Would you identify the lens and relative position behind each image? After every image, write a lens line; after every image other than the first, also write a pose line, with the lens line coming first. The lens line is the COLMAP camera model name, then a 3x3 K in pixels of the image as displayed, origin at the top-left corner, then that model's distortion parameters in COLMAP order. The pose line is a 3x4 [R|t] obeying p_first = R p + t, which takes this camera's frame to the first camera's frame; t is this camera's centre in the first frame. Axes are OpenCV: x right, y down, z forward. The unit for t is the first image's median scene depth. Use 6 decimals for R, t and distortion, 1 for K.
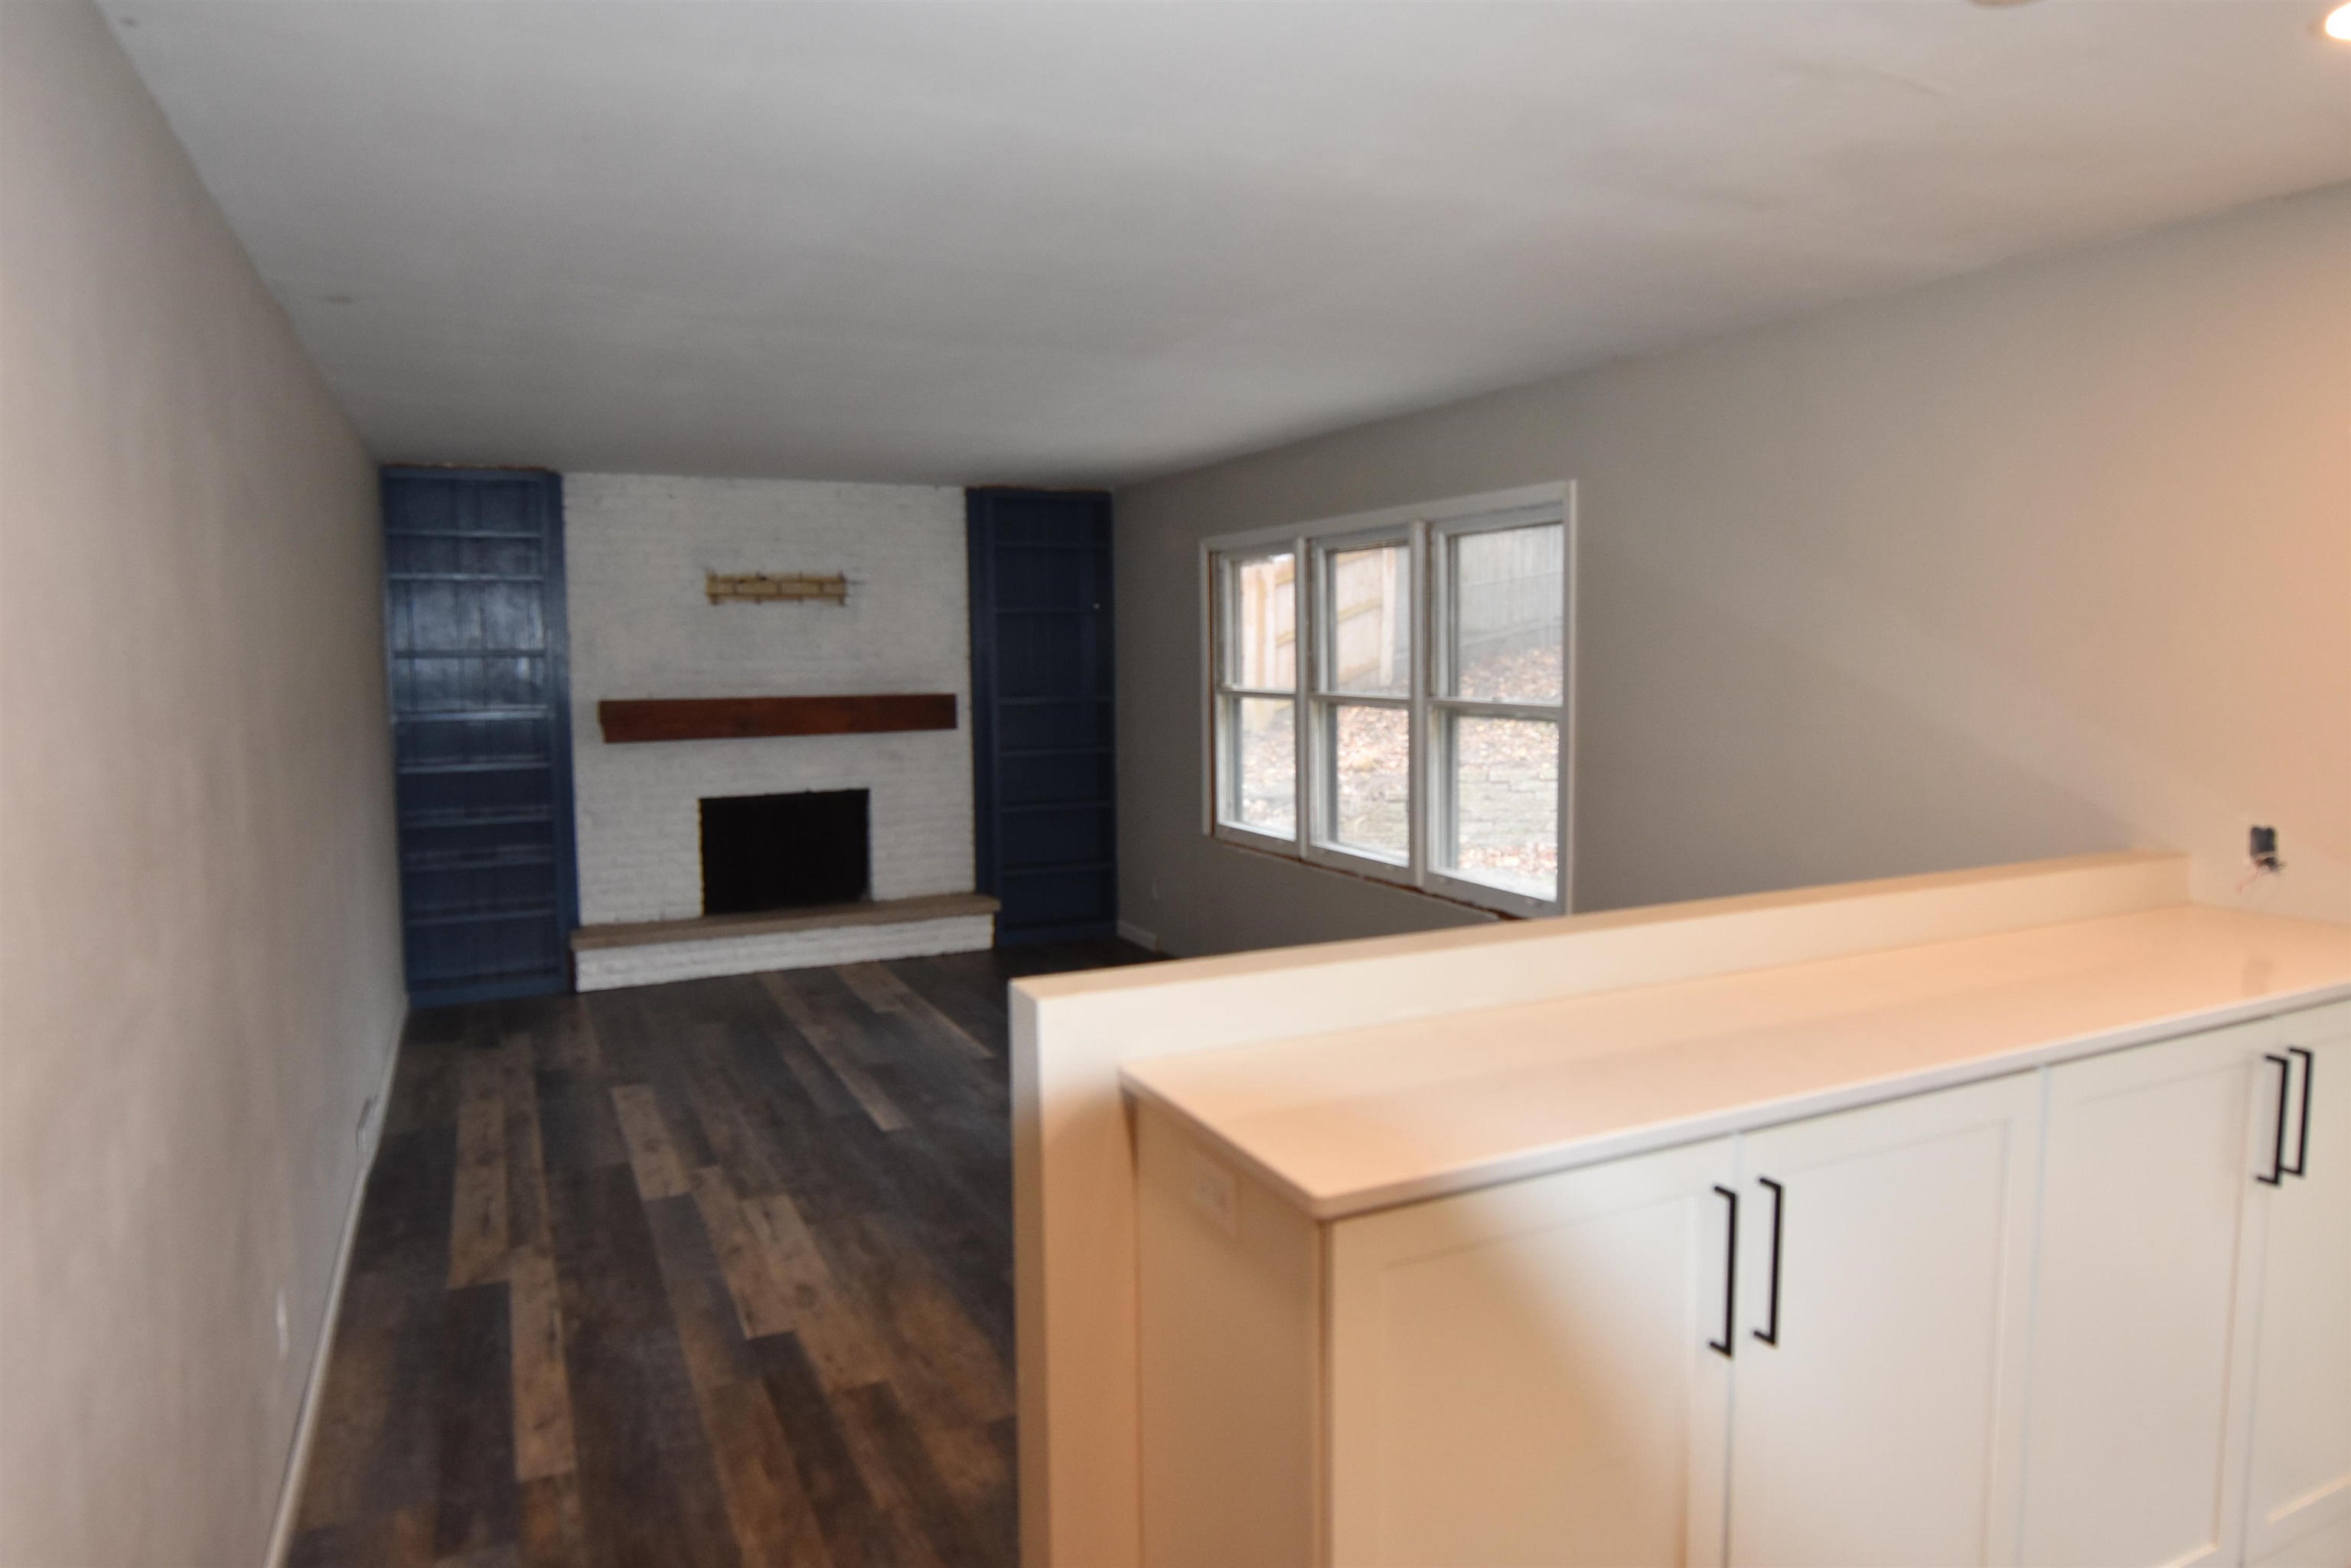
lens RADIAL K [[1443.6, 0, 1189.8], [0, 1443.6, 764.8], [0, 0, 1]] dist [-0.008357, -0.007629]
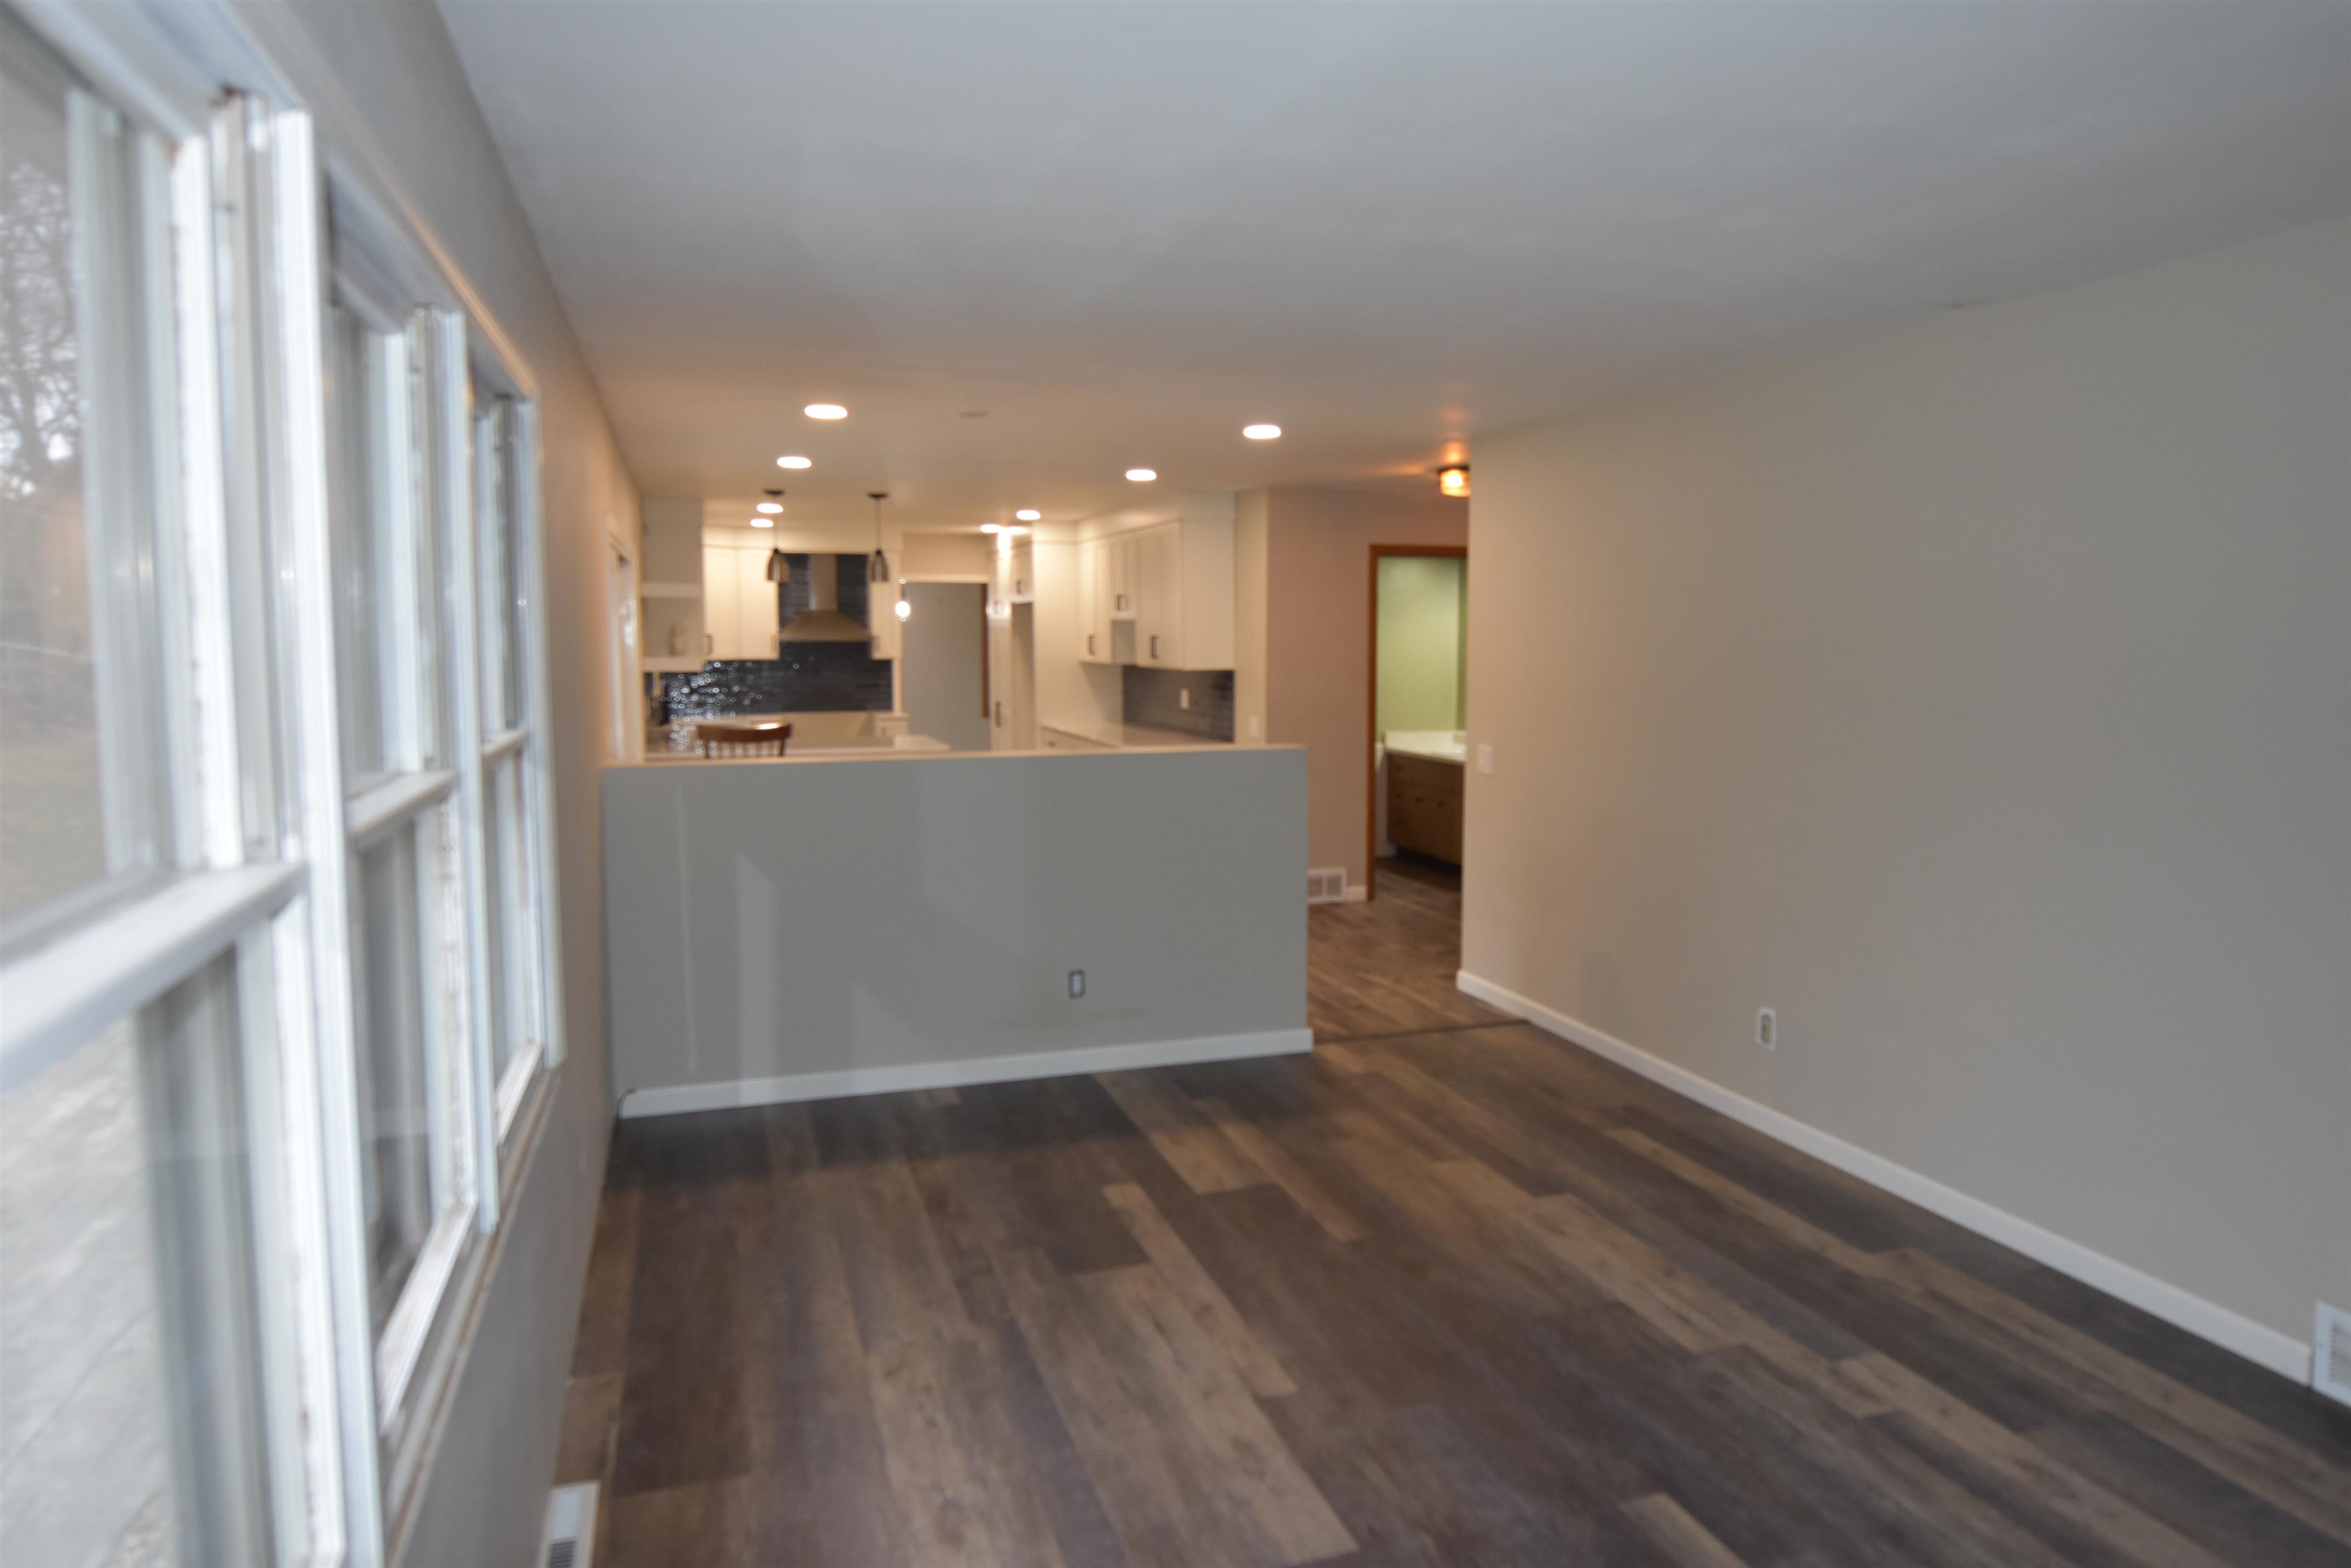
lens RADIAL K [[1443.6, 0, 1189.8], [0, 1443.6, 764.8], [0, 0, 1]] dist [-0.008357, -0.007629]
pose [[-0.991991, -0.003248, 0.126266, -0.121992], [0.019085, 0.984337, 0.175263, -0.148864], [-0.124857, 0.176269, -0.976391, 1.832145]]
